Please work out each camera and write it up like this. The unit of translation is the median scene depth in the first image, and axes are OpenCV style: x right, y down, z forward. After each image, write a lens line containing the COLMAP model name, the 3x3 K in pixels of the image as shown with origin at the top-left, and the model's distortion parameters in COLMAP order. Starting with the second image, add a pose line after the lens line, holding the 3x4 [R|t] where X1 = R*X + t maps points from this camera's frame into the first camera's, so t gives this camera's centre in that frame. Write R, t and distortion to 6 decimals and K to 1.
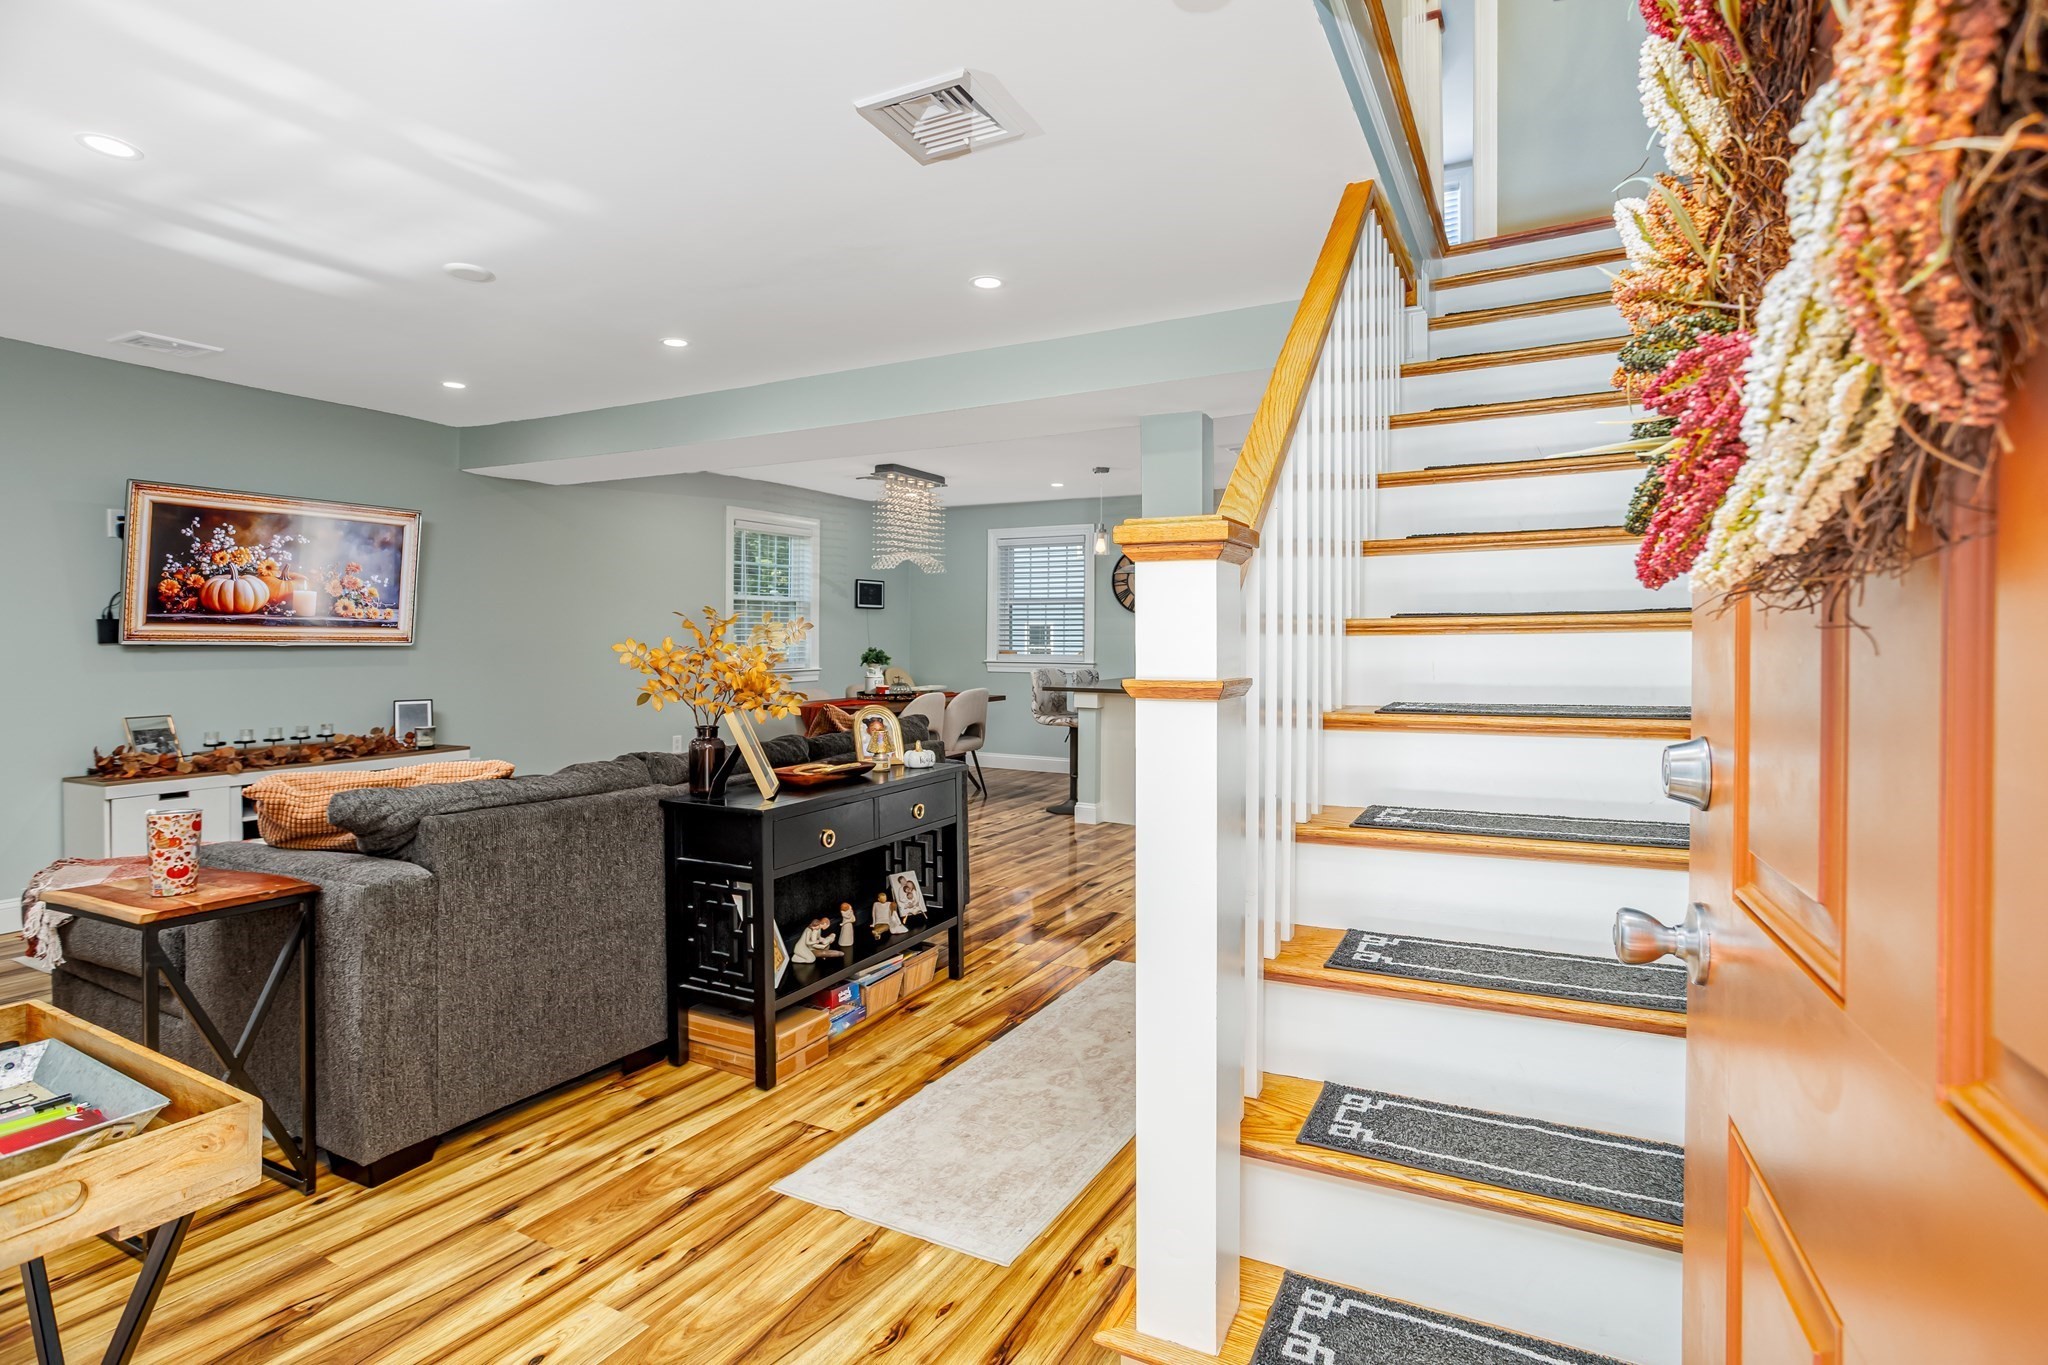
lens RADIAL K [[994.6, 0, 1035.6], [0, 994.6, 669.2], [0, 0, 1]] dist [-0.057378, 0.039679]
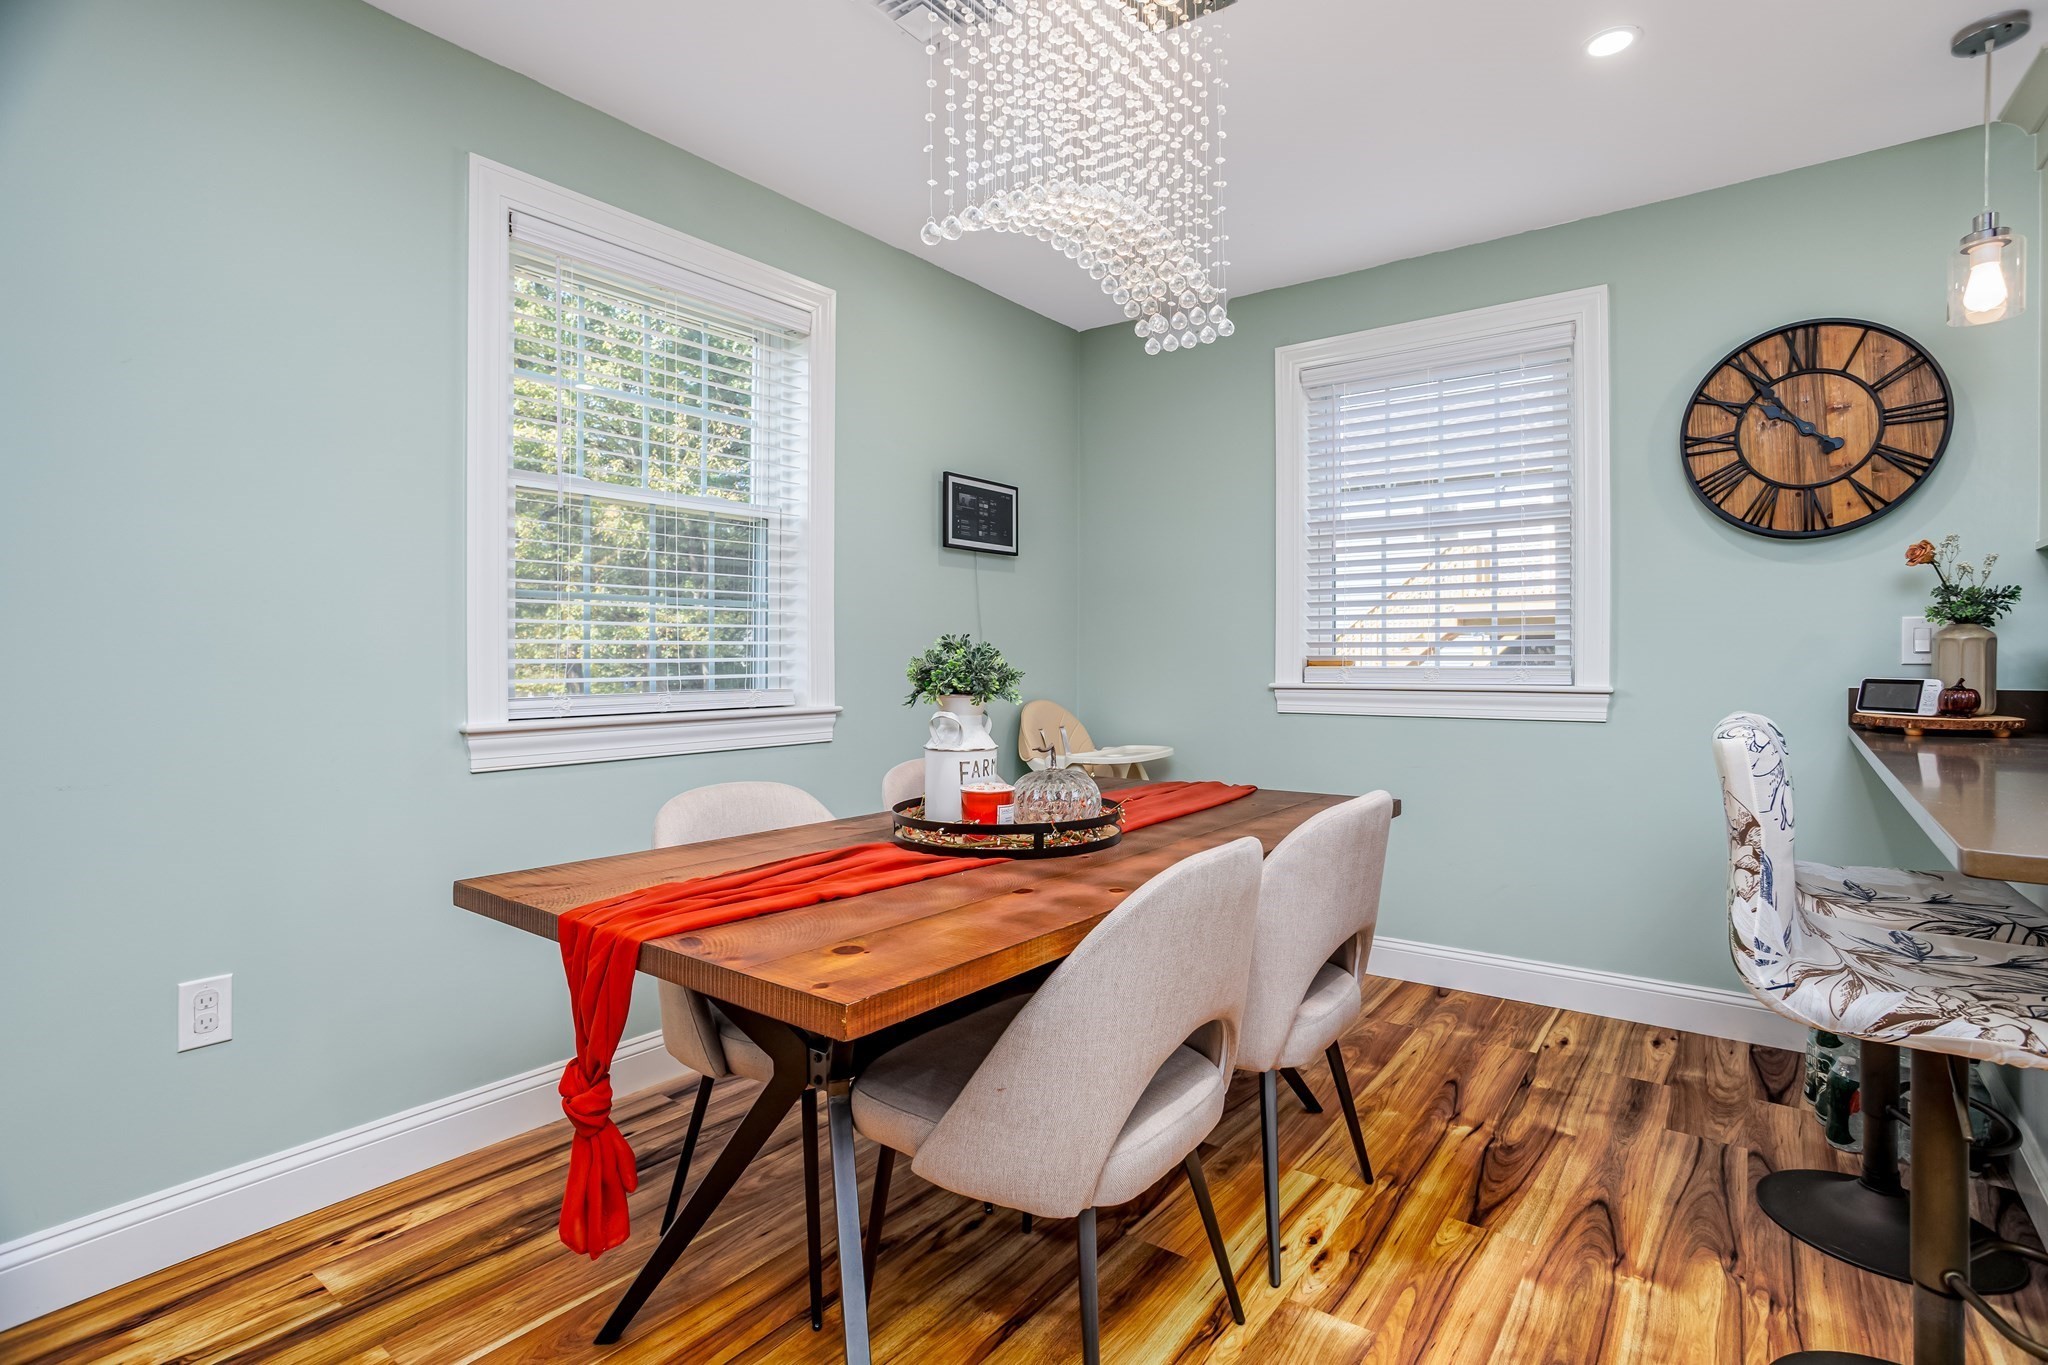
lens RADIAL K [[994.6, 0, 1035.6], [0, 994.6, 669.2], [0, 0, 1]] dist [-0.057378, 0.039679]
pose [[0.987057, -0.001588, -0.160360, -0.099388], [-0.001533, 0.999812, -0.019338, -0.008024], [0.160361, 0.019334, 0.986869, 0.738908]]
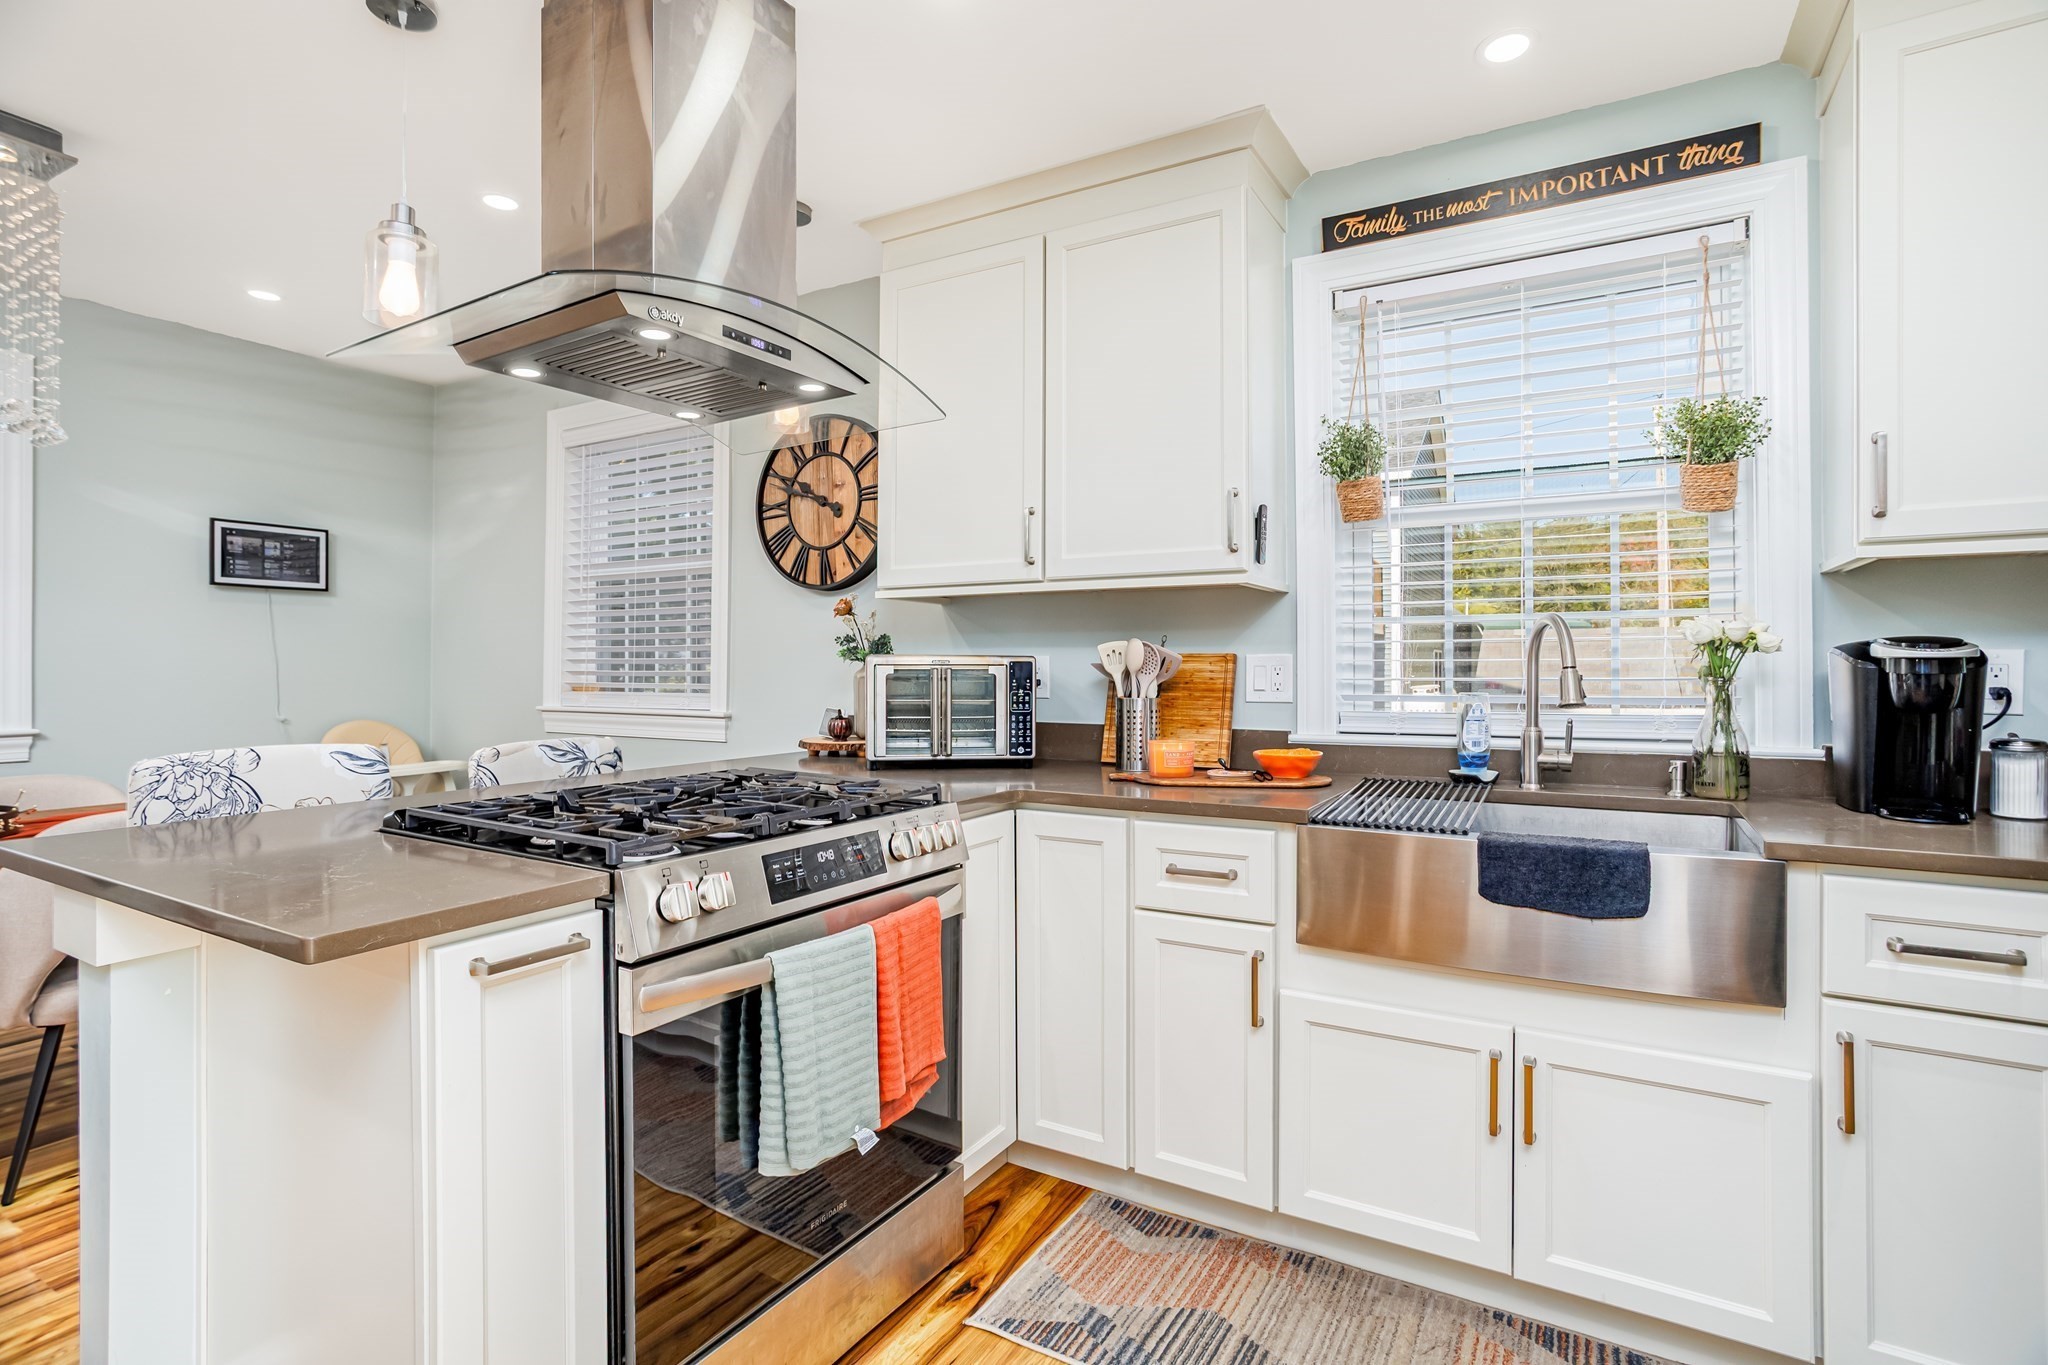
lens RADIAL K [[994.6, 0, 1035.6], [0, 994.6, 669.2], [0, 0, 1]] dist [-0.057378, 0.039679]
pose [[0.999272, -0.000390, -0.038136, 0.227888], [-0.000682, 0.999605, -0.028089, -0.016228], [0.038132, 0.028094, 0.998878, 0.701693]]
